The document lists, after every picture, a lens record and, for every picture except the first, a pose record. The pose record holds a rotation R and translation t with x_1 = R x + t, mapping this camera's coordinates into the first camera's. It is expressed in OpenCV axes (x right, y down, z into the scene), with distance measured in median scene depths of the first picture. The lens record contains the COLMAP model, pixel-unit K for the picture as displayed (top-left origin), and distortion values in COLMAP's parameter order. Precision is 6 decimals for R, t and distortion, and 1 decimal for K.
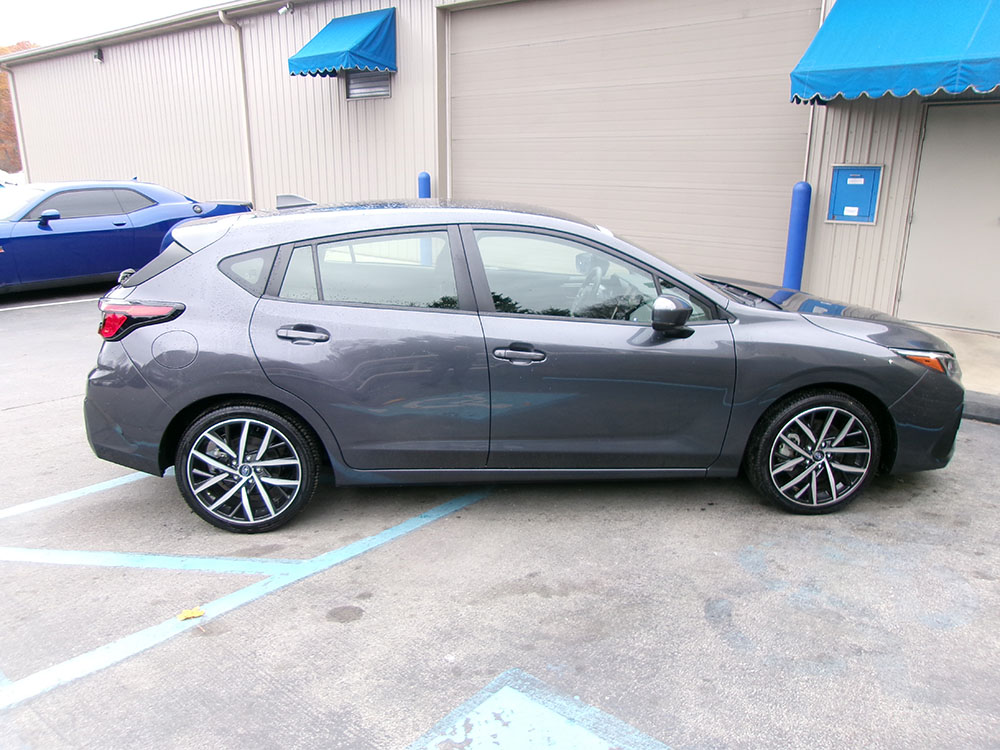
lens RADIAL K [[776.8, 0, 491.0], [0, 776.8, 377.7], [0, 0, 1]] dist [-0.012086, 0.035287]
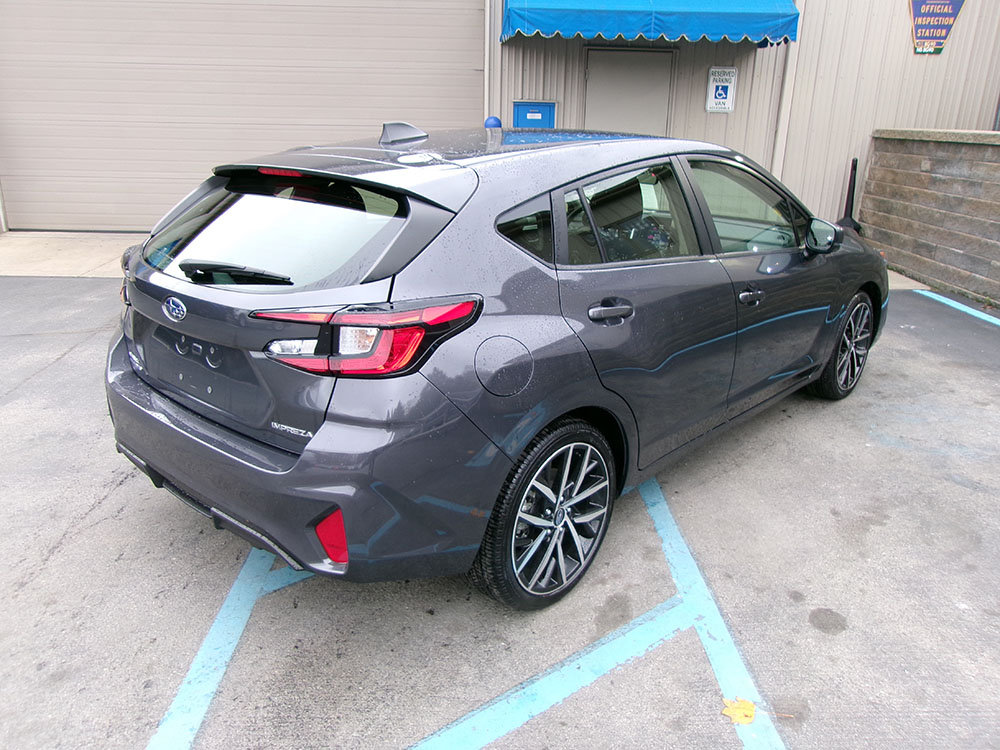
lens RADIAL K [[778.4, 0, 492.9], [0, 778.4, 377.8], [0, 0, 1]] dist [-0.037917, 0.069572]
pose [[0.725375, -0.216128, 0.653543, -0.422697], [0.171593, 0.976232, 0.132389, -0.056990], [-0.666623, 0.016112, 0.745221, 0.272885]]
